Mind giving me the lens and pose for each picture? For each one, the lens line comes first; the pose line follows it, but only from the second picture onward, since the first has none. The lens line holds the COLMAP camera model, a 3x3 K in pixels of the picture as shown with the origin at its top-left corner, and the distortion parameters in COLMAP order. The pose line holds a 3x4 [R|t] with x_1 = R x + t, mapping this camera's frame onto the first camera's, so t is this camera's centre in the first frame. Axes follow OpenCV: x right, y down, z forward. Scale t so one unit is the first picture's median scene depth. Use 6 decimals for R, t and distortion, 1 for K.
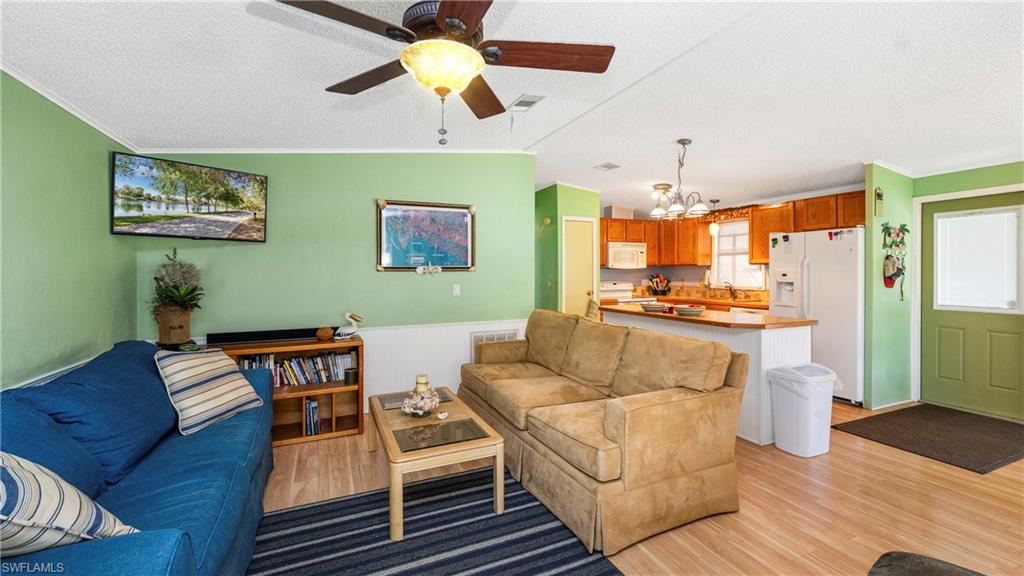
lens RADIAL K [[417.7, 0, 510.6], [0, 417.7, 274.3], [0, 0, 1]] dist [-0.001913, -0.000295]
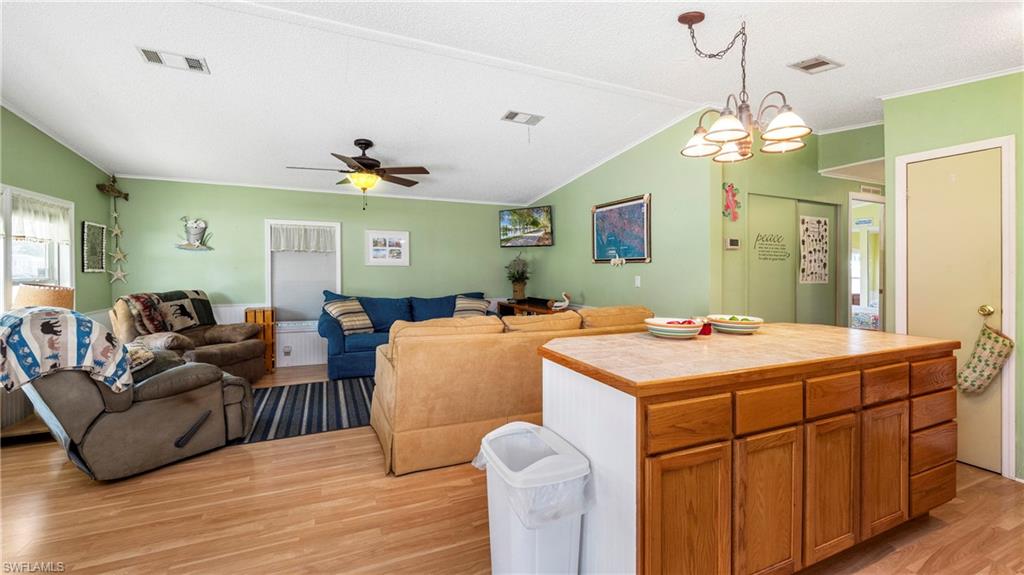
lens RADIAL K [[417.7, 0, 518.6], [0, 417.7, 270.7], [0, 0, 1]] dist [-0.001913, -0.000295]
pose [[0.007249, 0.009399, -0.999930, 0.897492], [-0.012159, 0.999883, 0.009310, 0.006128], [0.999900, 0.012090, 0.007362, 0.725511]]
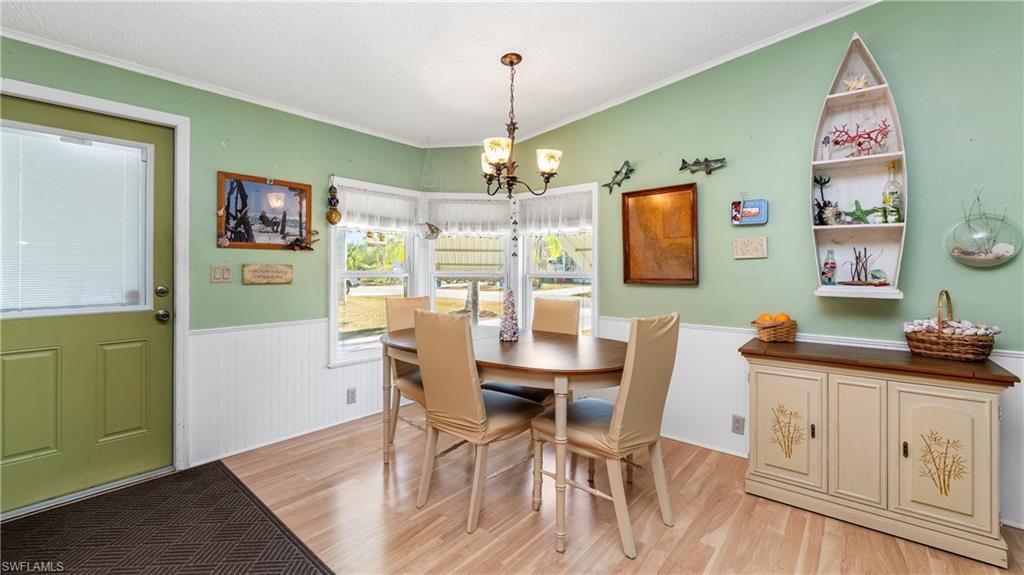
lens RADIAL K [[417.7, 0, 515.3], [0, 417.7, 262.0], [0, 0, 1]] dist [-0.001913, -0.000295]
pose [[-0.440651, 0.014033, 0.897569, 0.334875], [0.004556, 0.999900, -0.013396, 0.027889], [-0.897667, -0.001814, -0.440671, 0.670310]]
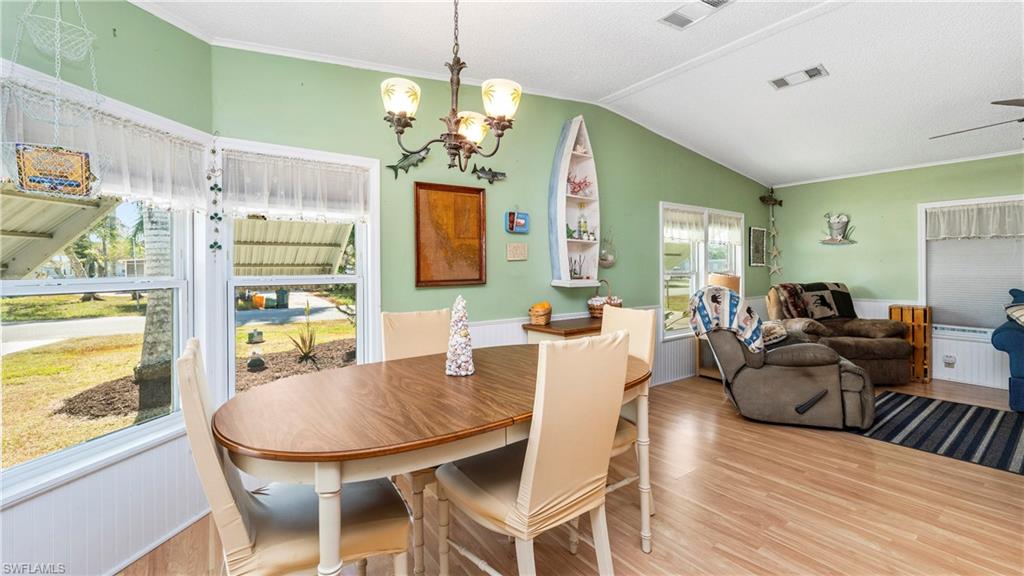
lens RADIAL K [[417.7, 0, 505.4], [0, 417.7, 271.7], [0, 0, 1]] dist [-0.001913, -0.000295]
pose [[-0.980491, 0.008991, -0.196357, 0.907230], [0.005949, 0.999853, 0.016074, 0.024260], [0.196473, 0.014592, -0.980401, 0.826645]]
